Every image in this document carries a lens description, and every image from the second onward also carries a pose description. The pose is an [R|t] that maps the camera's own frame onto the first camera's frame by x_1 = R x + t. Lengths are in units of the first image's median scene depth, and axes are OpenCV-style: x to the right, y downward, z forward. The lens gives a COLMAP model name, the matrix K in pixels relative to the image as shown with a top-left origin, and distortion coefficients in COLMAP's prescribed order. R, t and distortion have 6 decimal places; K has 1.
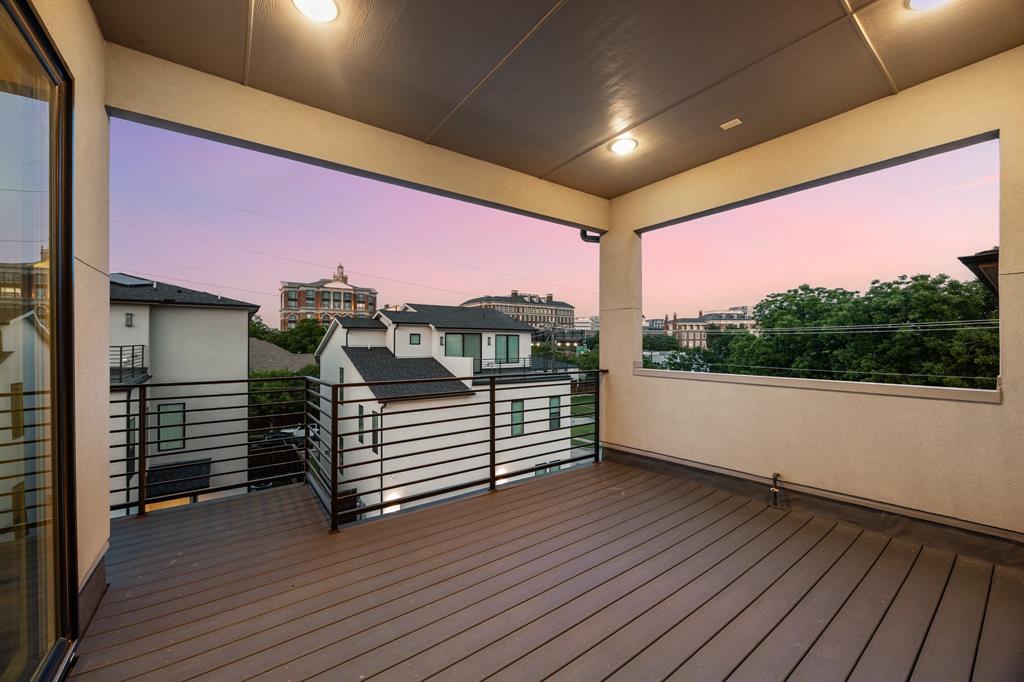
lens RADIAL K [[393.4, 0, 506.5], [0, 393.4, 342.1], [0, 0, 1]] dist [-0.001222, -0.000090]
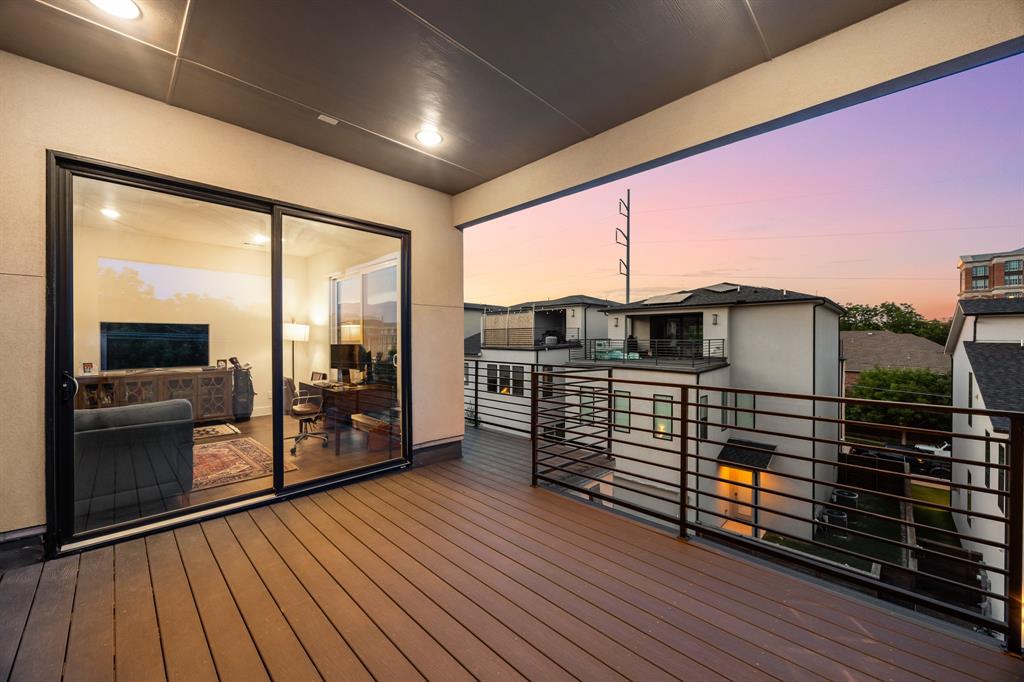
lens RADIAL K [[393.4, 0, 505.4], [0, 393.4, 342.6], [0, 0, 1]] dist [-0.001222, -0.000090]
pose [[0.169987, 0.009604, -0.985399, 0.173402], [0.004192, 0.999936, 0.010469, 0.002682], [0.985437, -0.005910, 0.169936, 0.086980]]
